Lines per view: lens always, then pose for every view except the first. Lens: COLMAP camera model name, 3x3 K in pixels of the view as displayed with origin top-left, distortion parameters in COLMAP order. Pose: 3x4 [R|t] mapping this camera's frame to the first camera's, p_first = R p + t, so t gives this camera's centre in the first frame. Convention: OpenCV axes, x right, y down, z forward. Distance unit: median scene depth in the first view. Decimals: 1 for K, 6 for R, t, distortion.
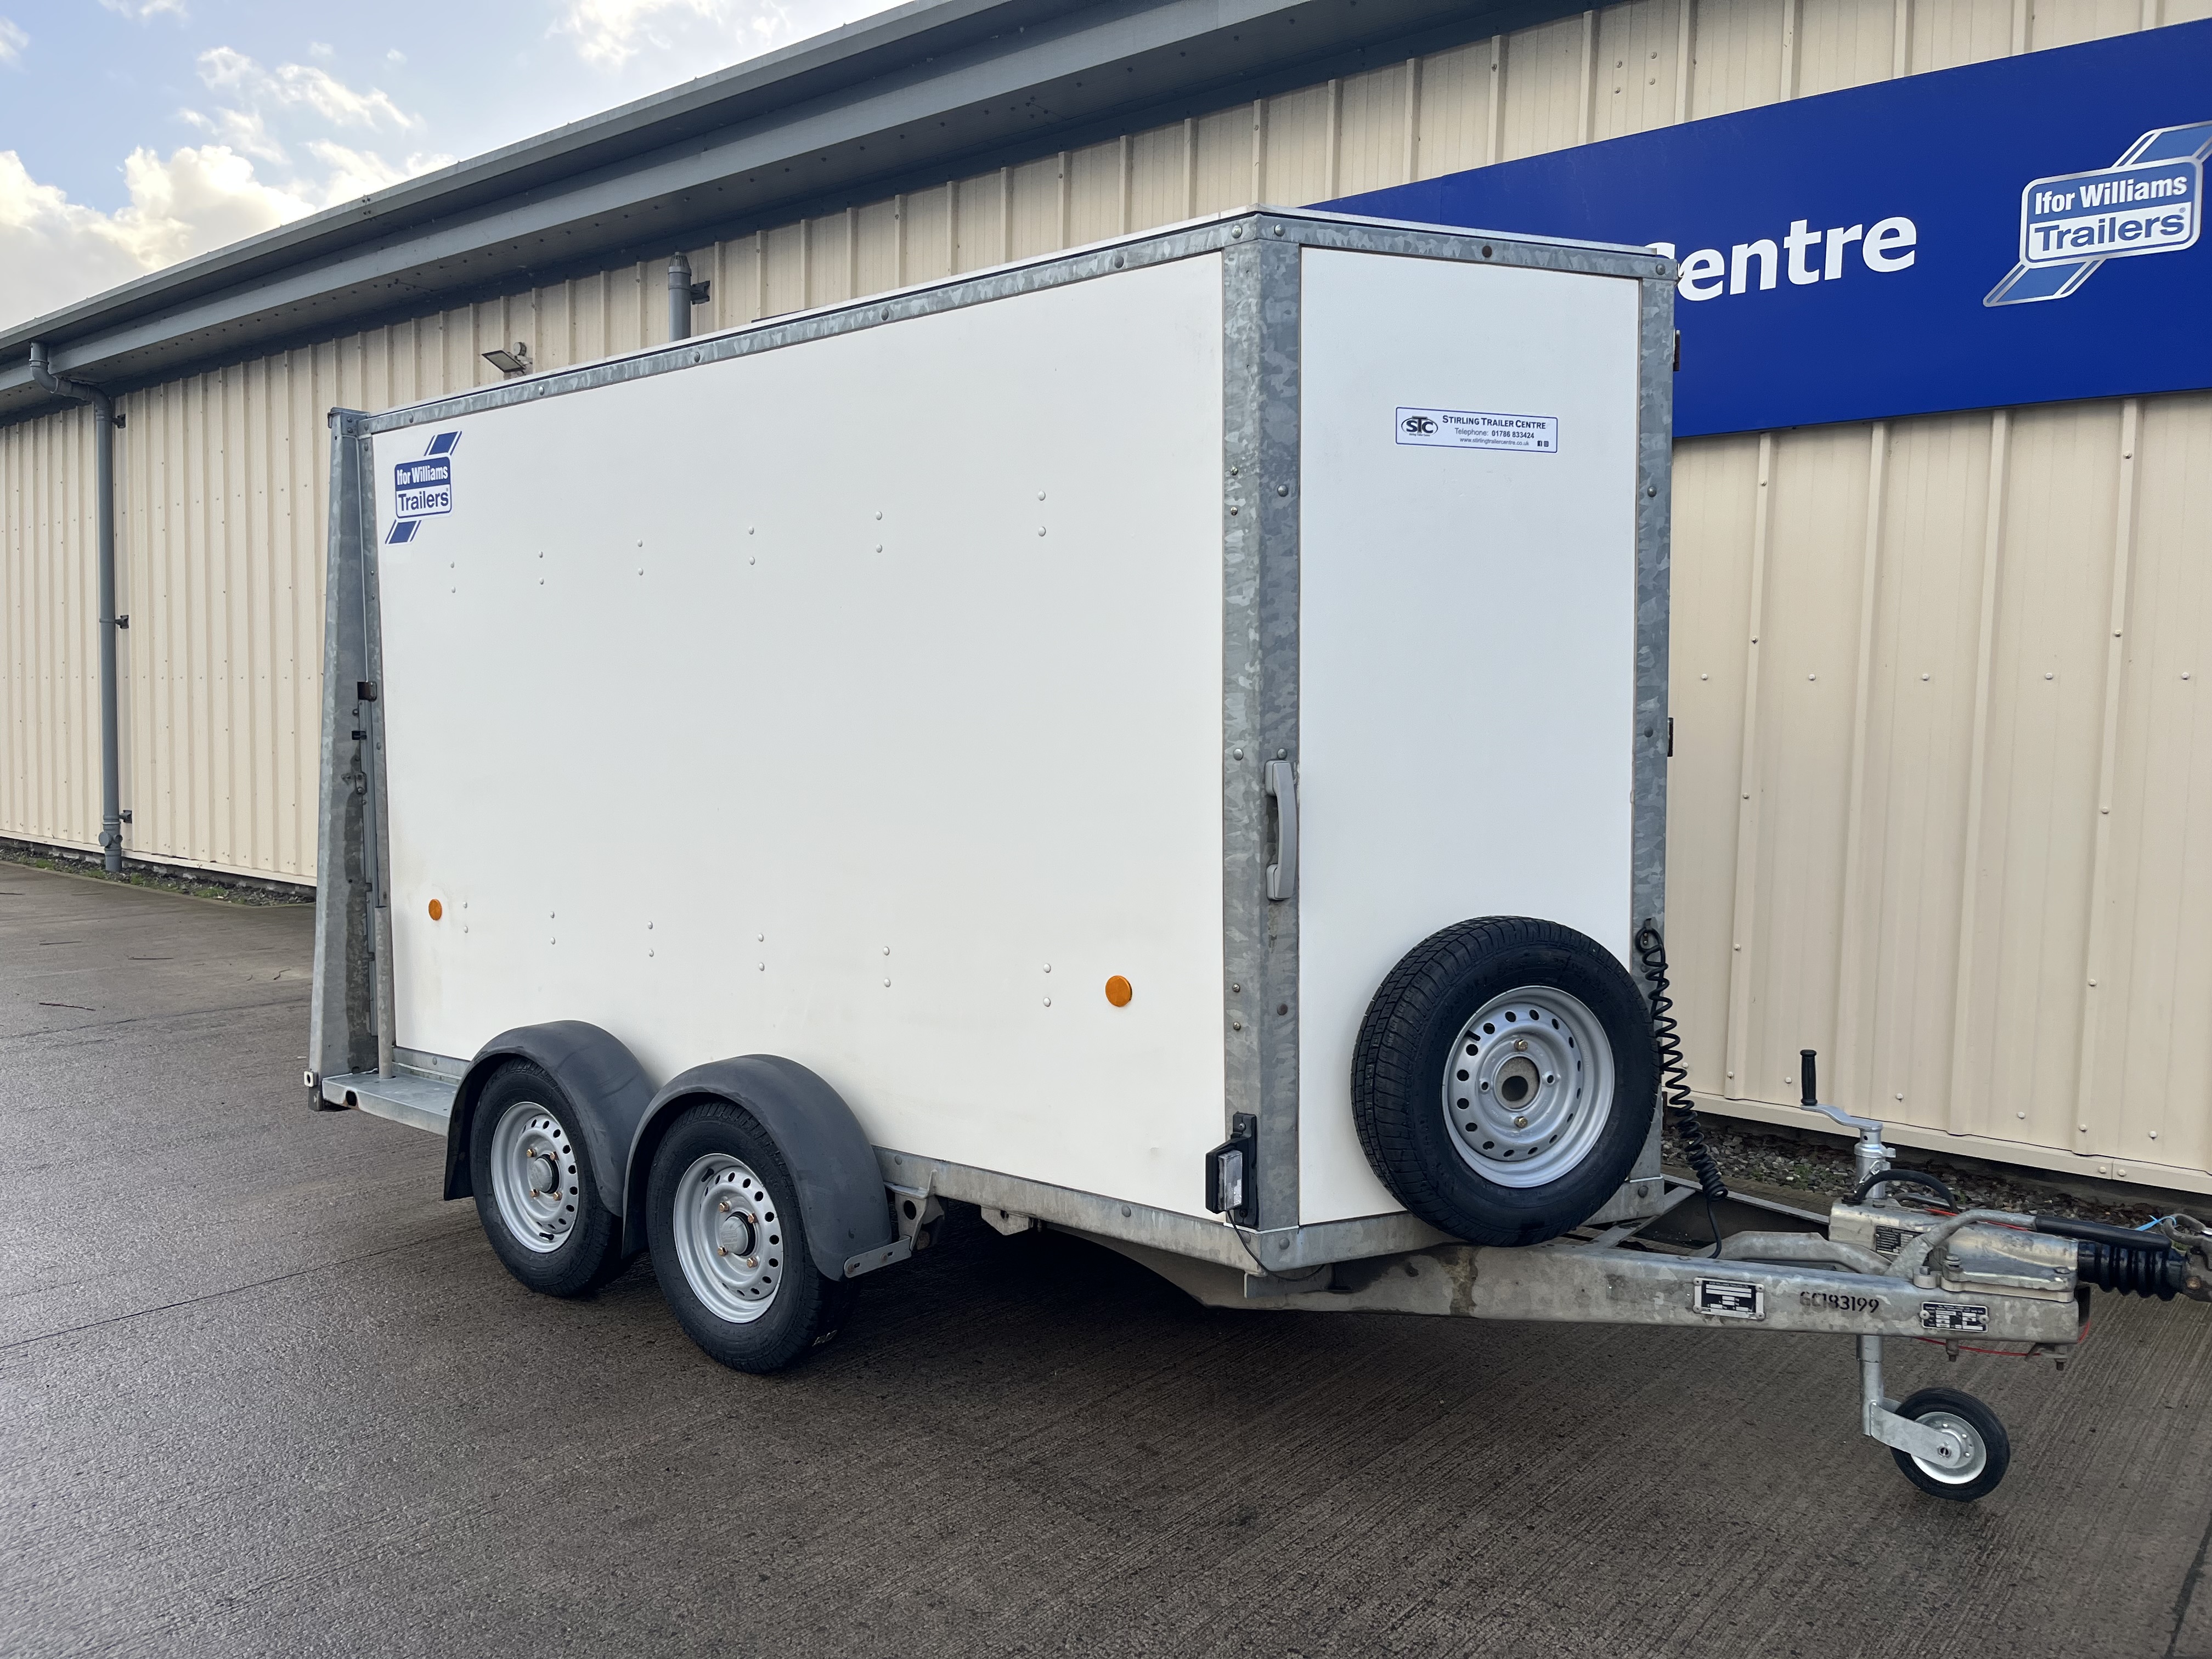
lens RADIAL K [[1644.5, 0, 1100.9], [0, 1644.5, 839.7], [0, 0, 1]] dist [0.073435, -0.103265]
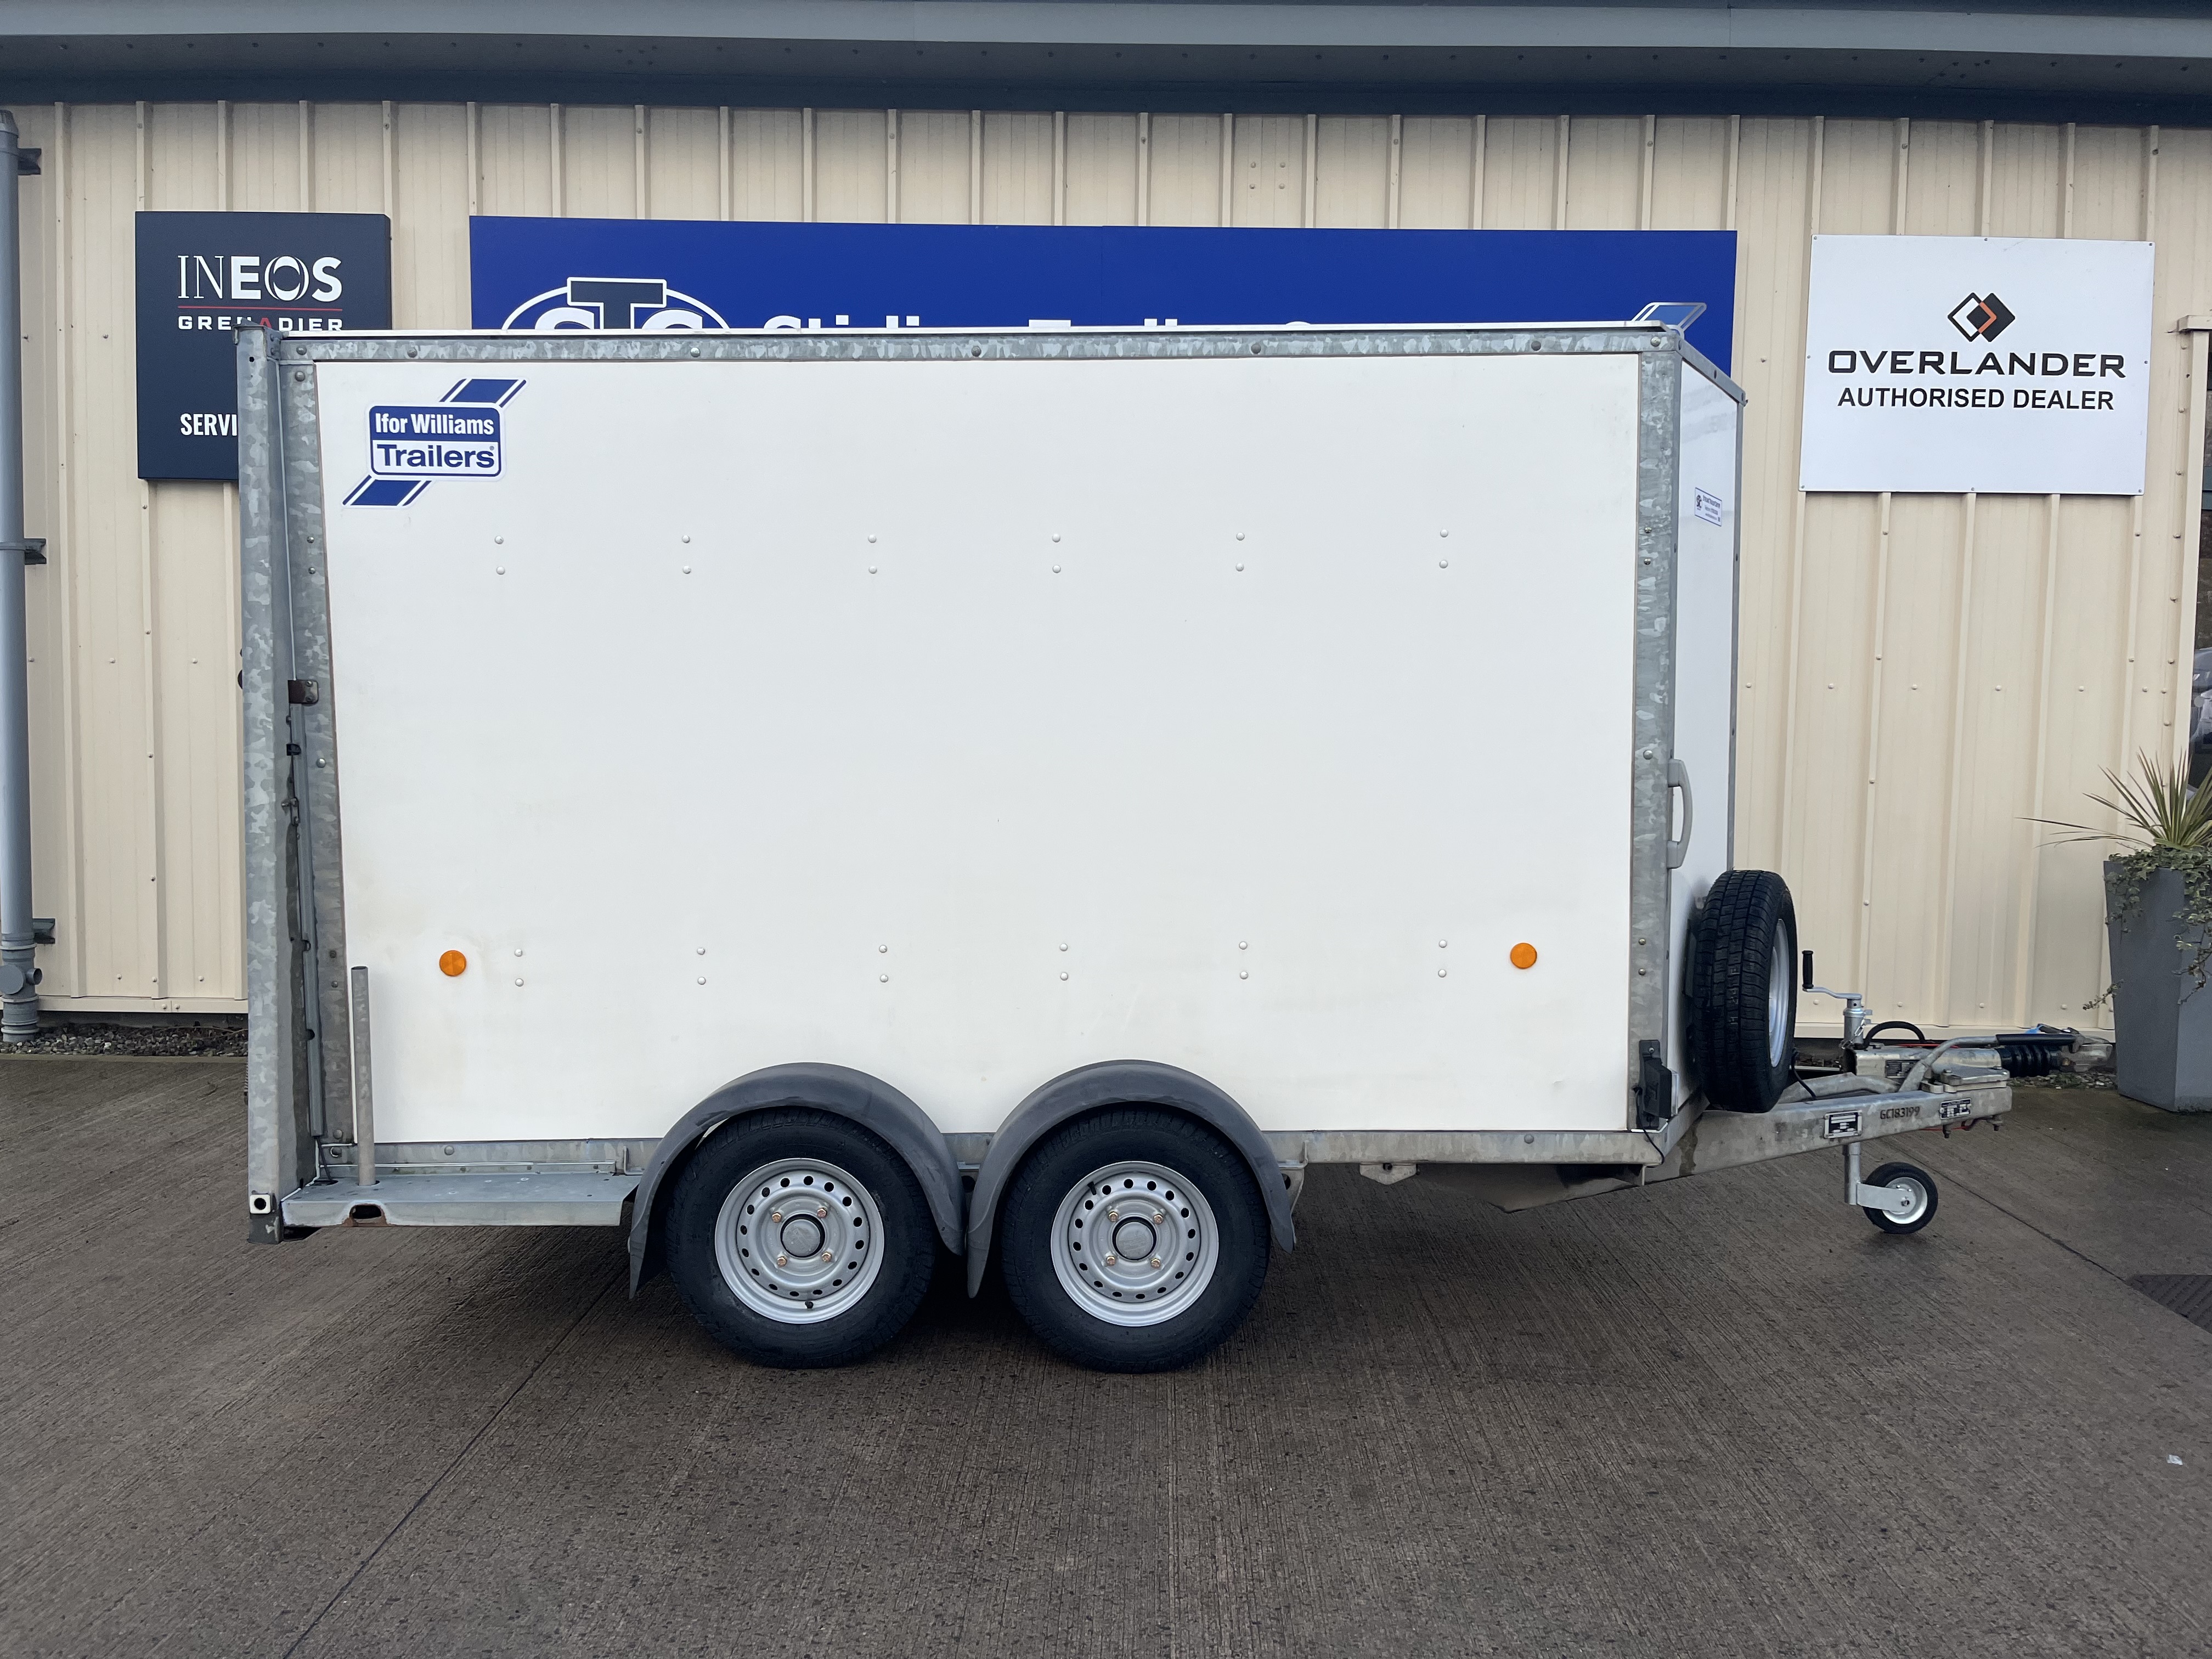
lens RADIAL K [[1647.2, 0, 1106.0], [0, 1647.2, 829.5], [0, 0, 1]] dist [0.066279, -0.090675]
pose [[0.784913, -0.050078, 0.617579, -0.967865], [0.045466, 0.998697, 0.023197, -0.040781], [-0.617936, 0.009872, 0.786167, 0.247240]]
